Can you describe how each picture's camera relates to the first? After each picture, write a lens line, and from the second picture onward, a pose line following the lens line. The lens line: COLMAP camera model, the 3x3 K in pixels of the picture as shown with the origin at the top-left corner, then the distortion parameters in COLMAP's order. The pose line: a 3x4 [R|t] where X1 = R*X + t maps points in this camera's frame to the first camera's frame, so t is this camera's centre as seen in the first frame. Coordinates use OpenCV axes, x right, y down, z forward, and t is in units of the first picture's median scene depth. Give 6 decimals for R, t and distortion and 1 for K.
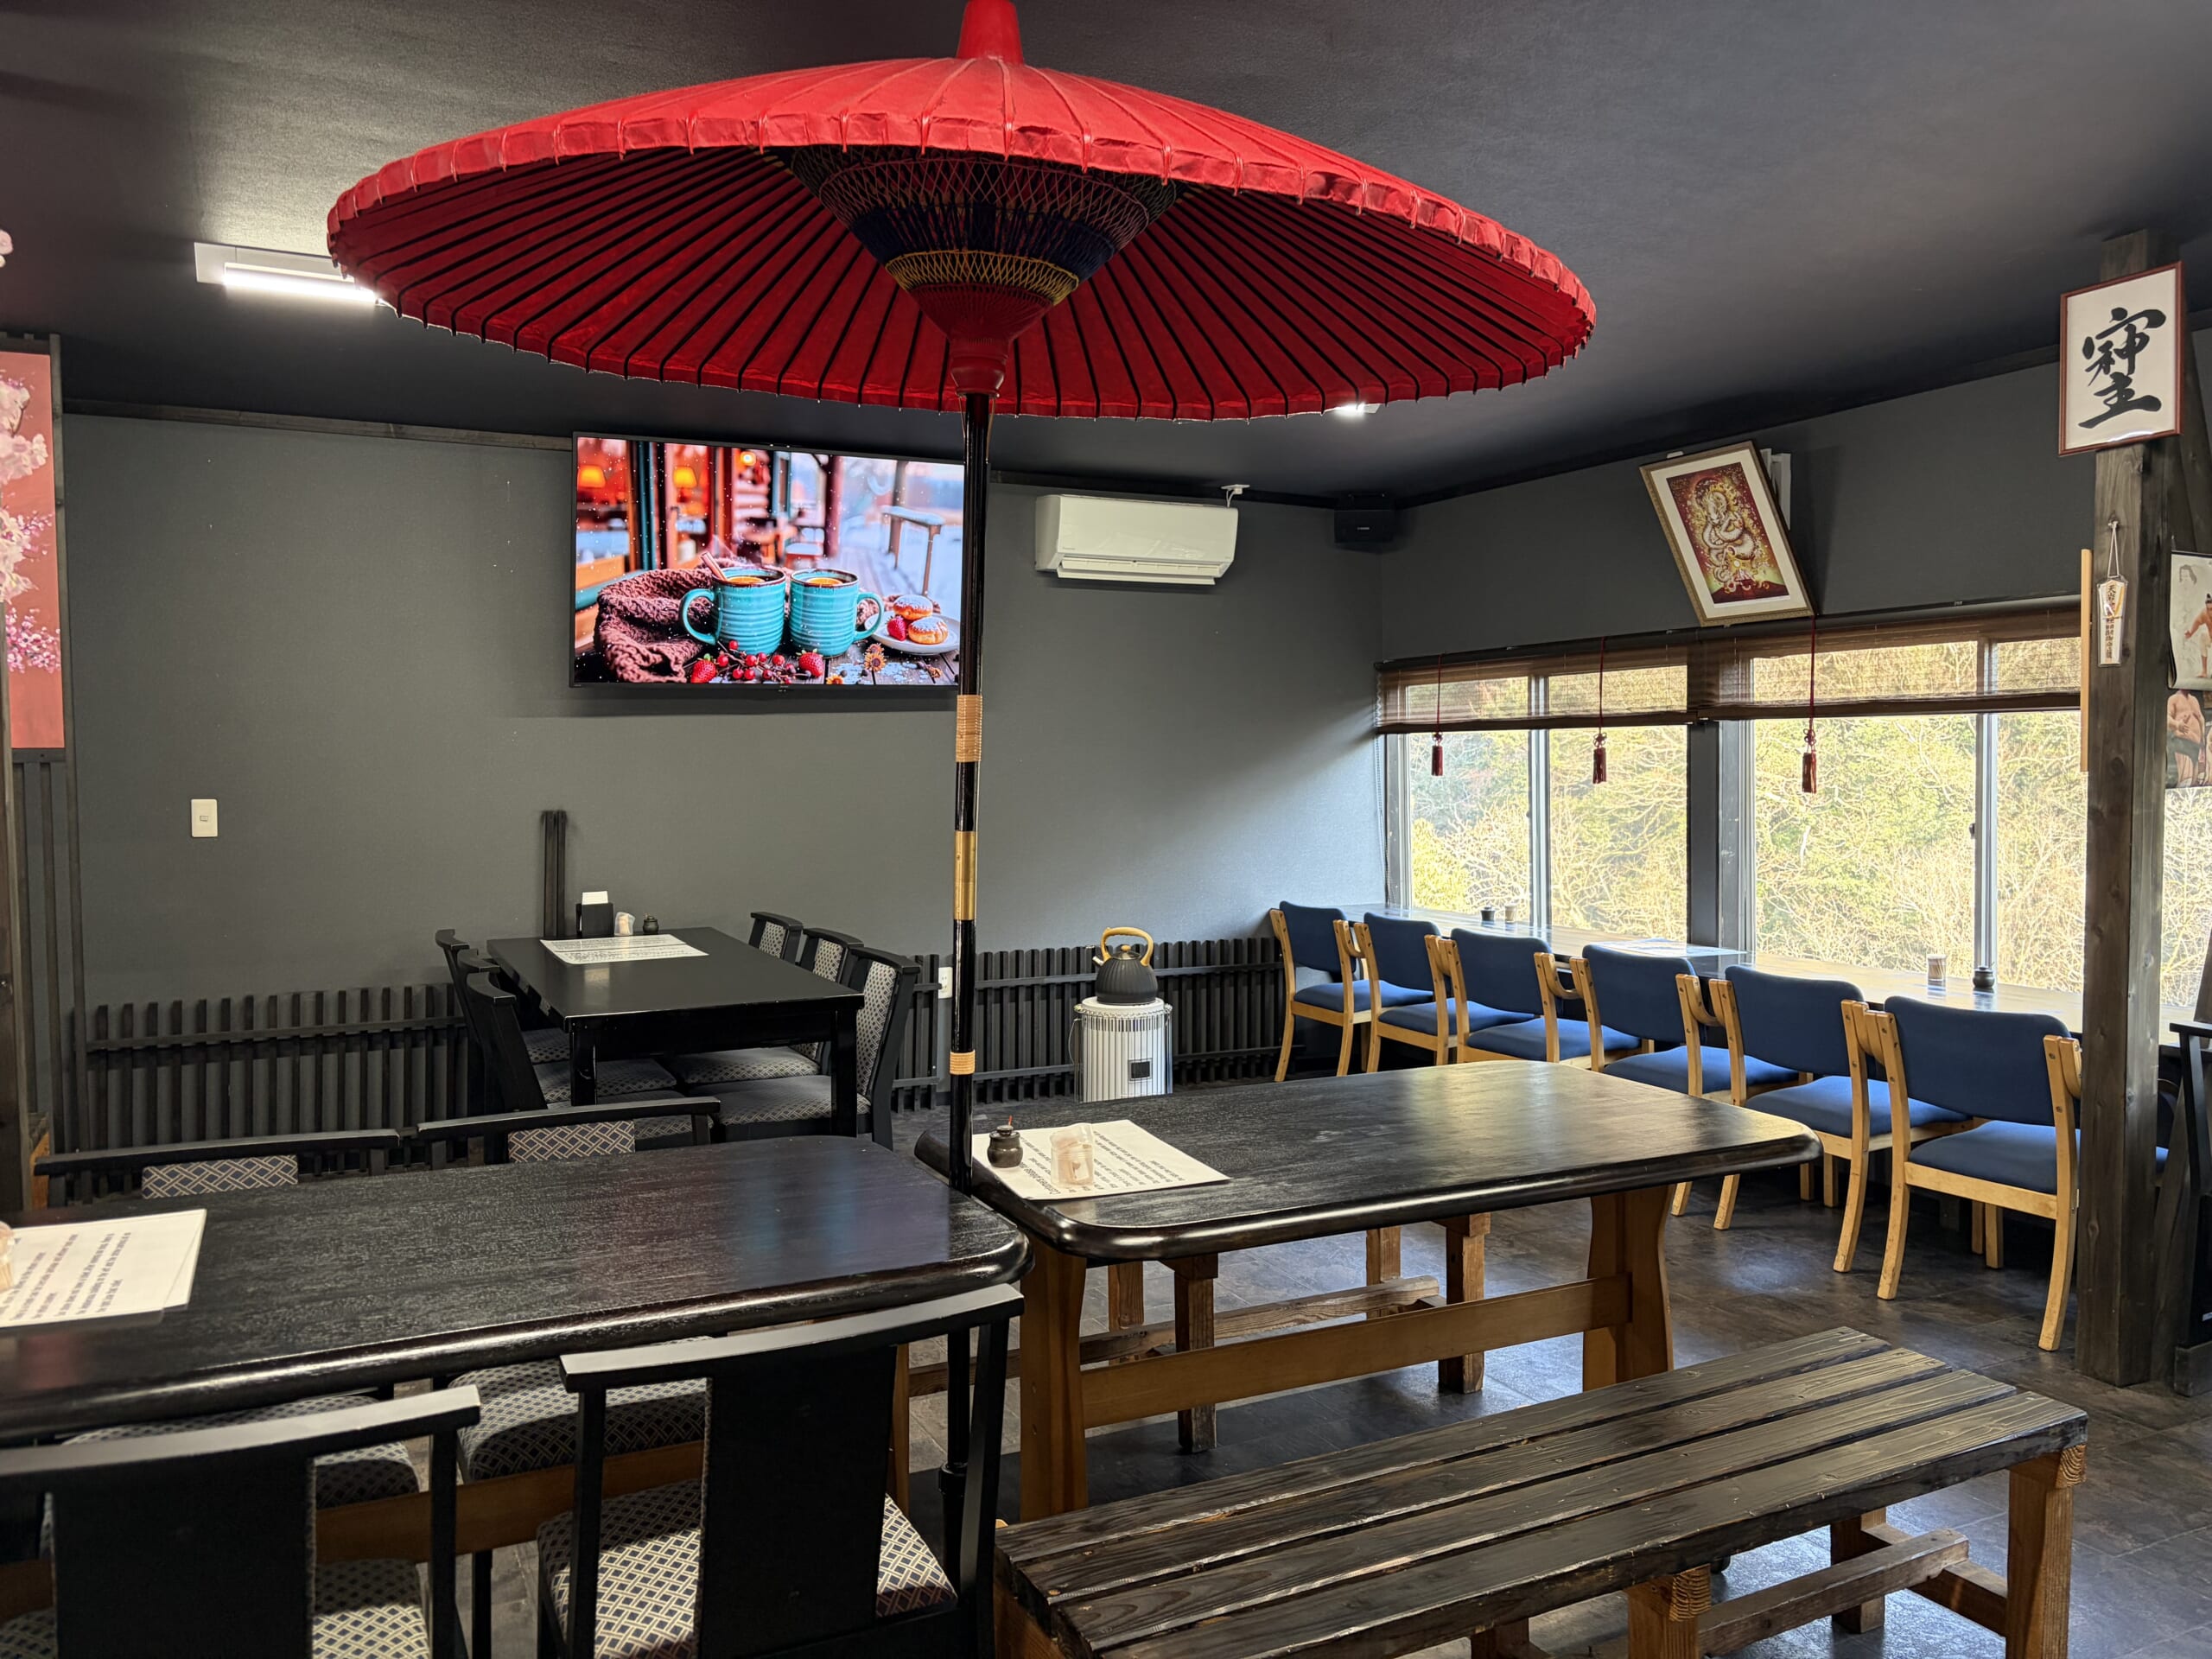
lens RADIAL K [[1613.7, 0, 1106.0], [0, 1613.7, 829.5], [0, 0, 1]] dist [0.003261, 0.001371]
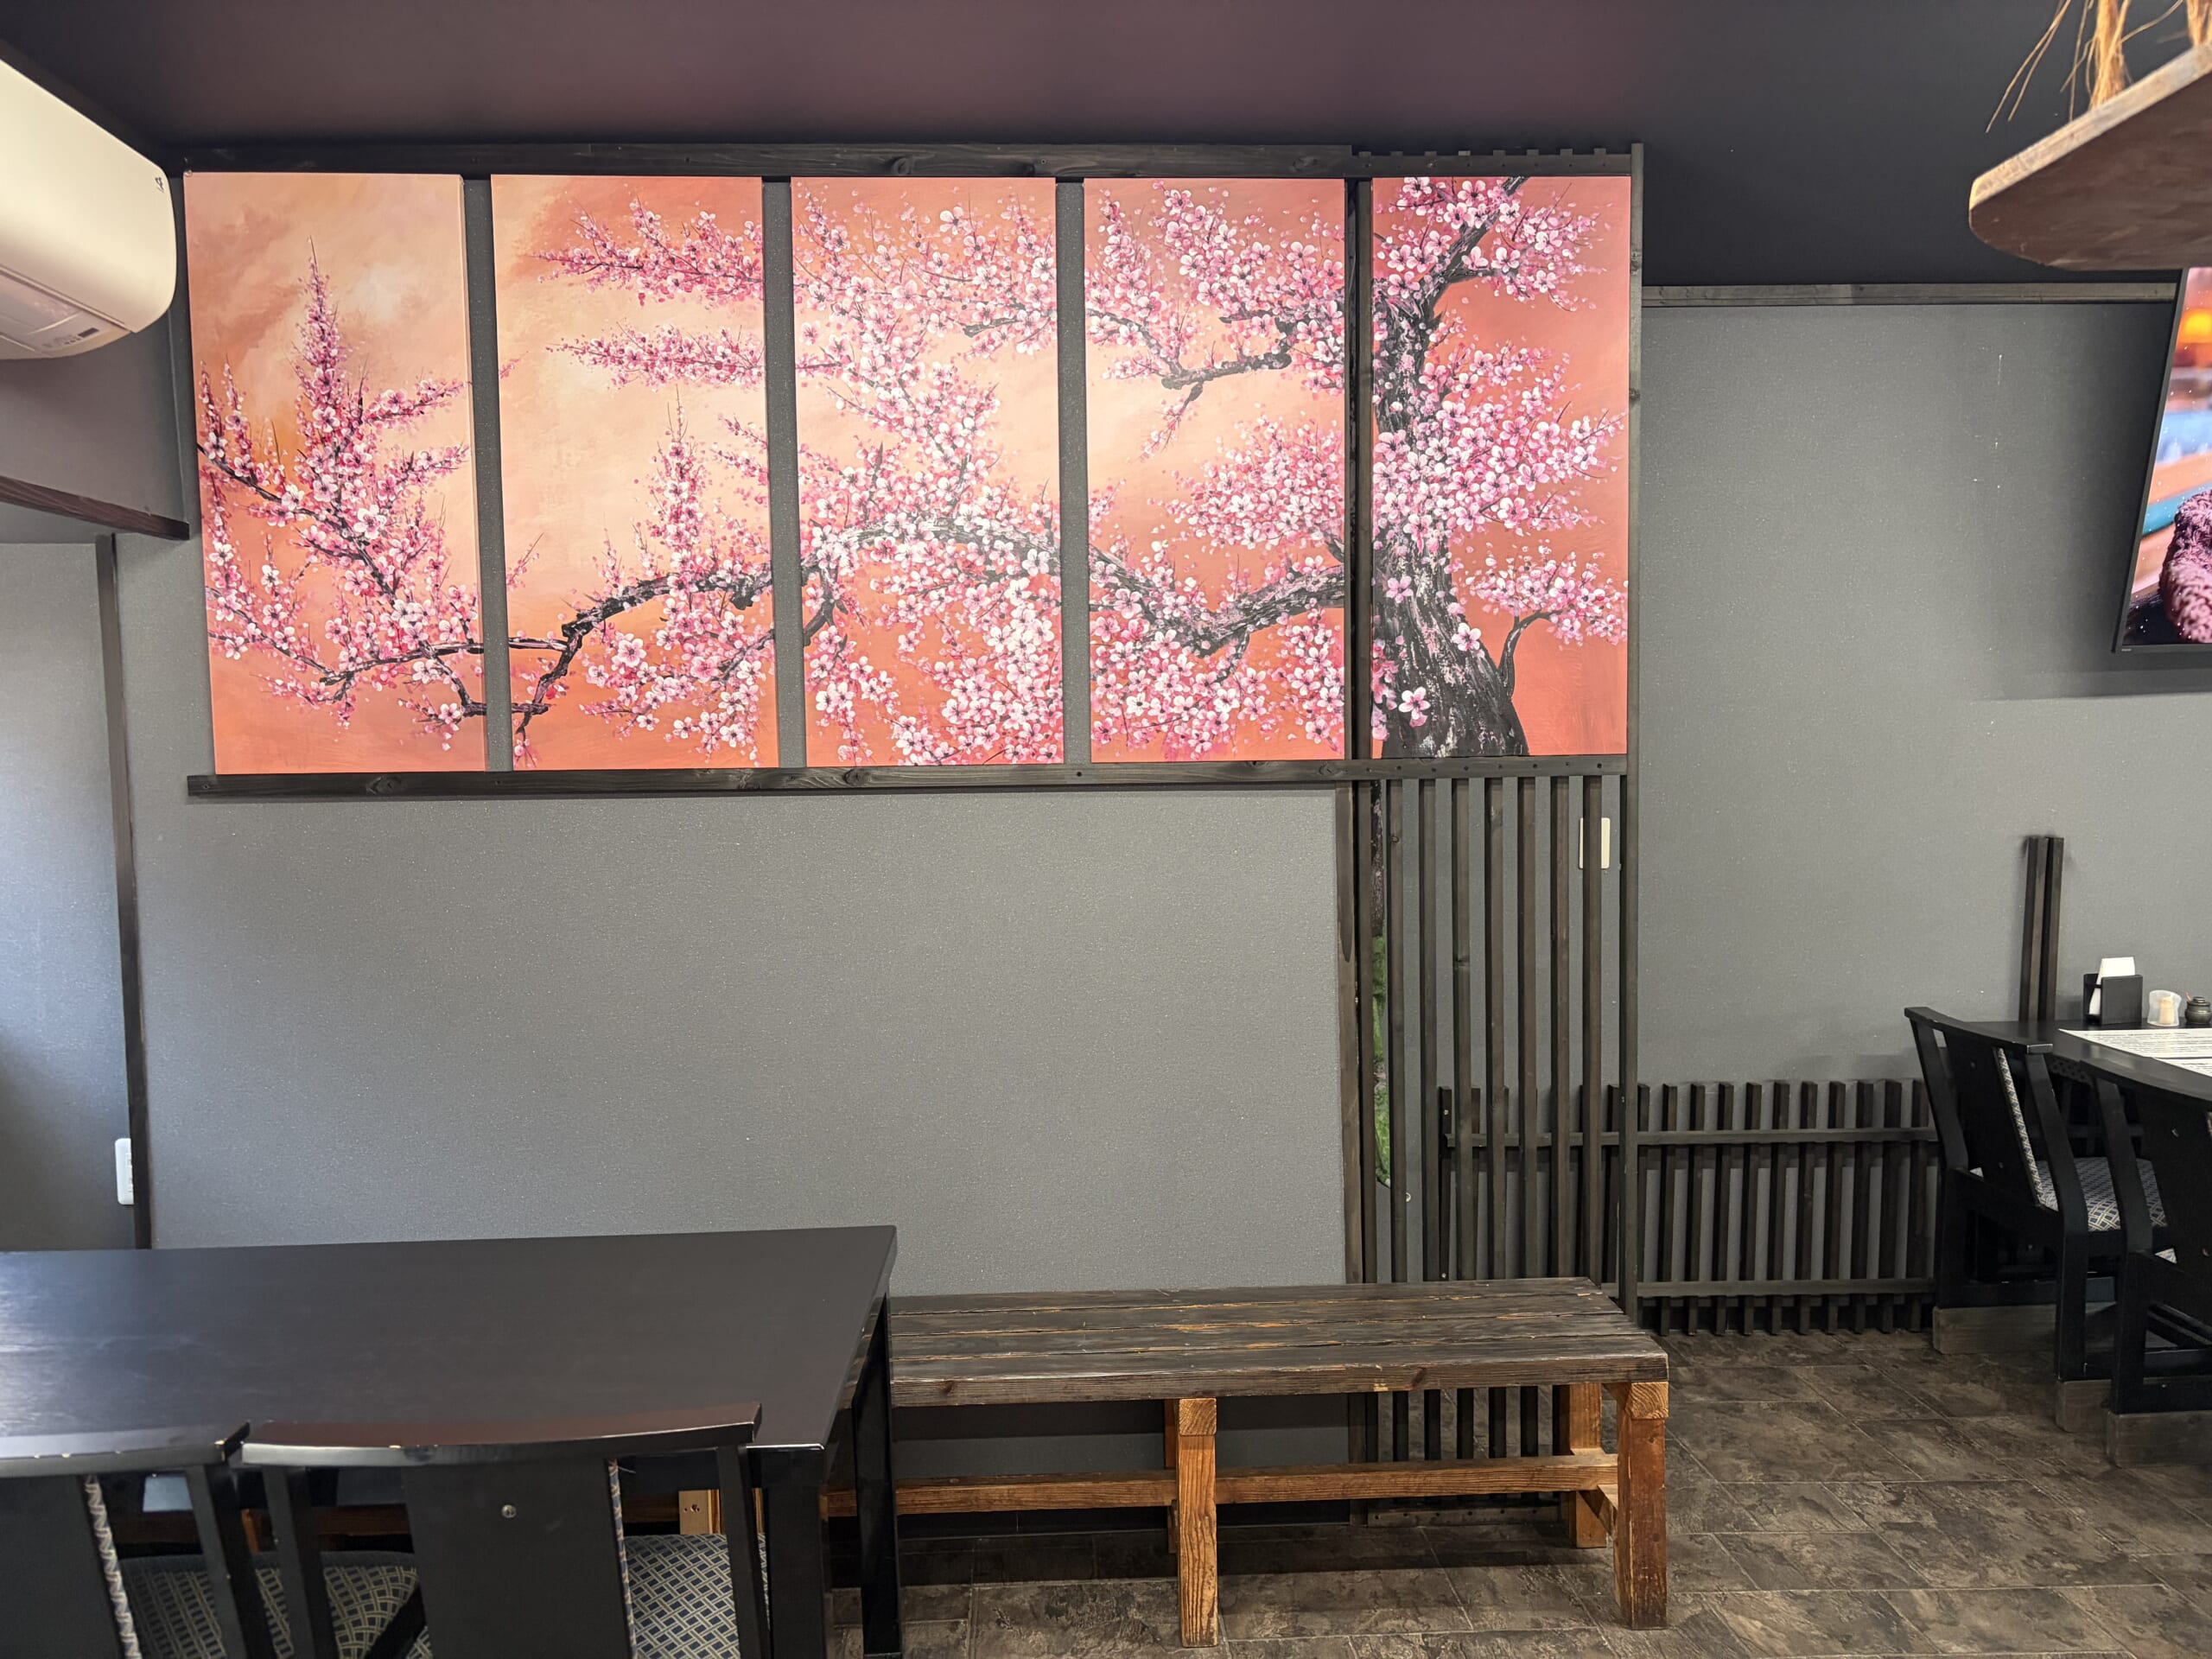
lens RADIAL K [[1613.7, 0, 1106.0], [0, 1613.7, 829.5], [0, 0, 1]] dist [0.003261, 0.001371]
pose [[0.913128, 0.018242, -0.407264, -0.441873], [-0.012880, 0.999791, 0.015904, -0.020773], [0.407469, -0.009277, 0.913172, 0.221813]]
